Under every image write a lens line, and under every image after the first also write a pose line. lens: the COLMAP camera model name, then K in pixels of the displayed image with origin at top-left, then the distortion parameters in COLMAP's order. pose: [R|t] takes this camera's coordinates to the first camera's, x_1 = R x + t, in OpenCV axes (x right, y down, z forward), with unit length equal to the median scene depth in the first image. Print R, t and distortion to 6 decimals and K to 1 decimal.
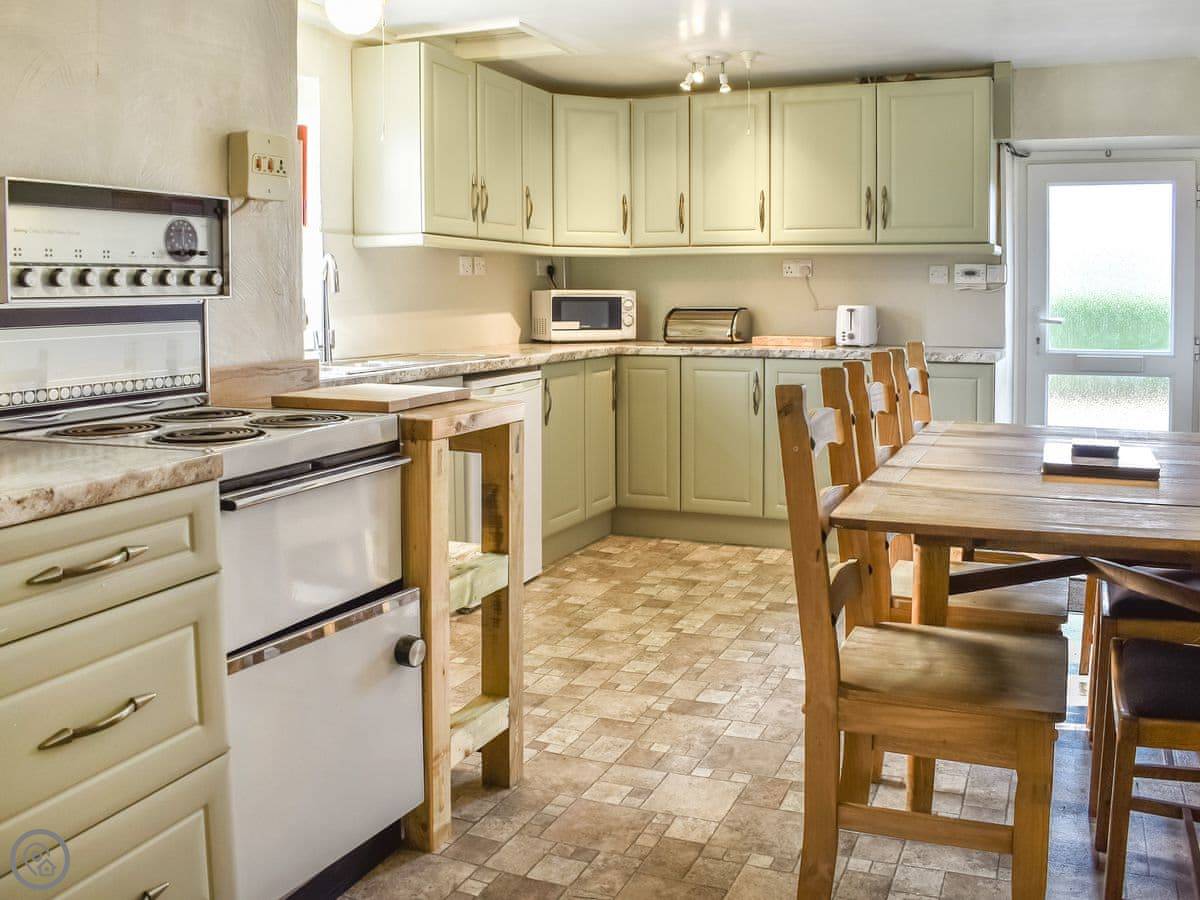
lens RADIAL K [[1194.3, 0, 600.0], [0, 1194.3, 450.0], [0, 0, 1]] dist [-0.074918, -0.007079]
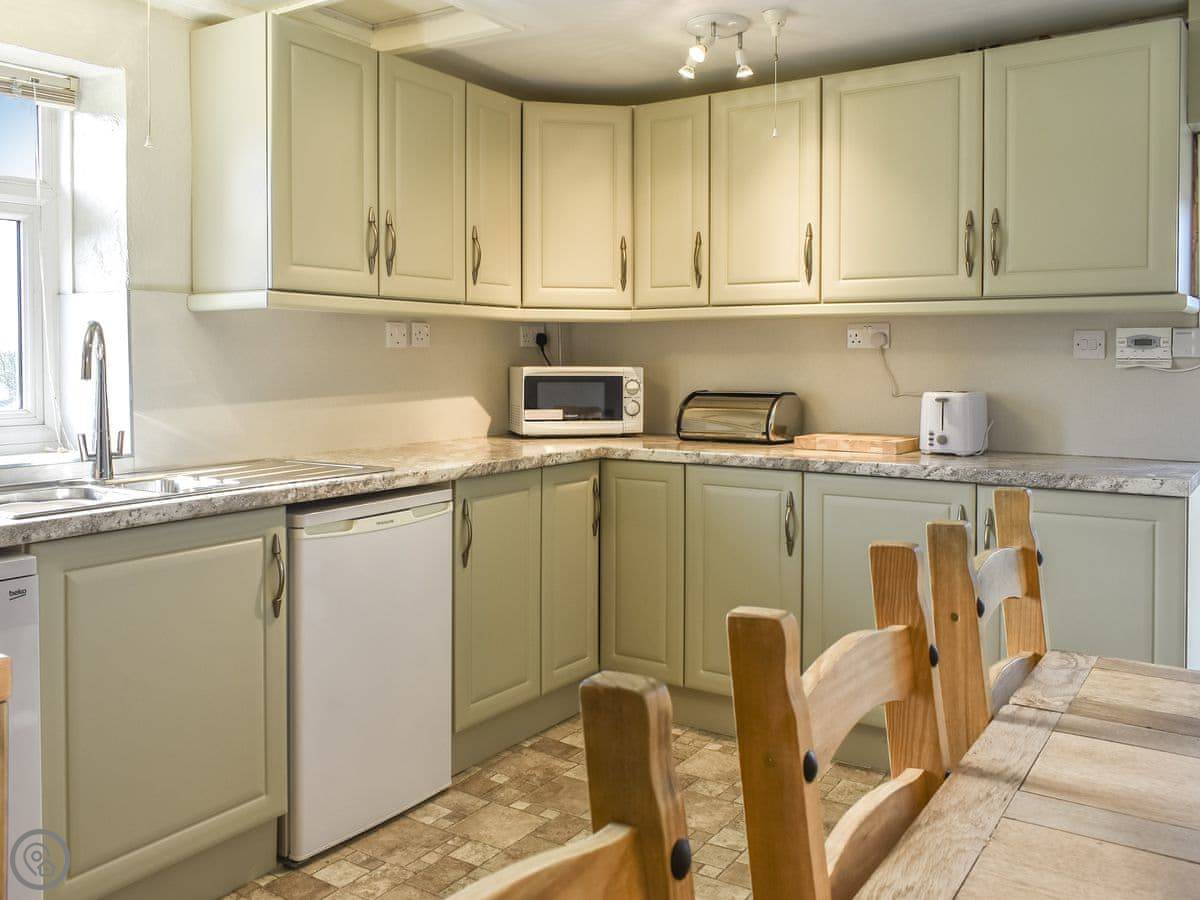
lens RADIAL K [[1000.0, 0, 599.1], [0, 1000.0, 422.1], [0, 0, 1]] dist [-0.000711, 0.004372]
pose [[0.979088, 0.014031, -0.202955, 0.136106], [-0.025886, 0.998102, -0.055875, -0.068693], [0.201786, 0.059960, 0.977593, 0.417707]]
